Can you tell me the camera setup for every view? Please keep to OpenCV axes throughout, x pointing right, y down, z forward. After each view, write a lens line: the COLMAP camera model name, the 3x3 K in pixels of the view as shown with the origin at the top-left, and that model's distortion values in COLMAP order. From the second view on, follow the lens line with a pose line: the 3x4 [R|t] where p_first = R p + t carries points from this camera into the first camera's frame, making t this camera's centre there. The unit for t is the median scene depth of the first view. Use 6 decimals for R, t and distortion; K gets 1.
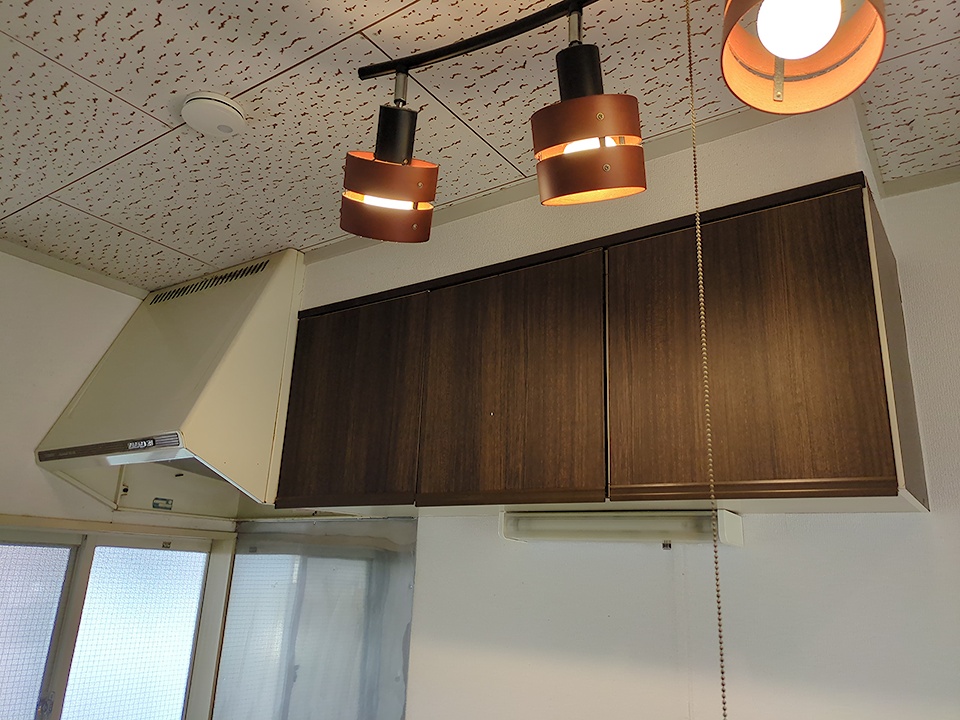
lens RADIAL K [[723.9, 0, 478.7], [0, 723.9, 358.3], [0, 0, 1]] dist [0.040108, -0.025783]
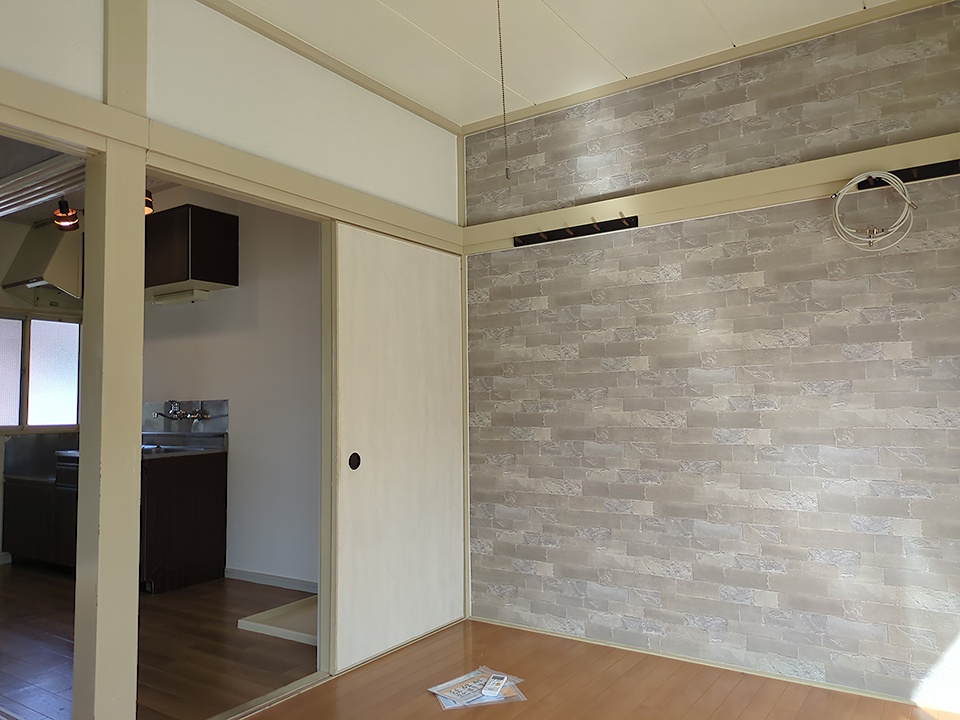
lens RADIAL K [[723.9, 0, 482.2], [0, 723.9, 356.1], [0, 0, 1]] dist [0.040108, -0.025783]
pose [[0.997696, -0.061413, 0.028842, 1.118834], [0.053464, 0.973332, 0.223086, -0.139306], [-0.041773, -0.221030, 0.974372, -1.848118]]
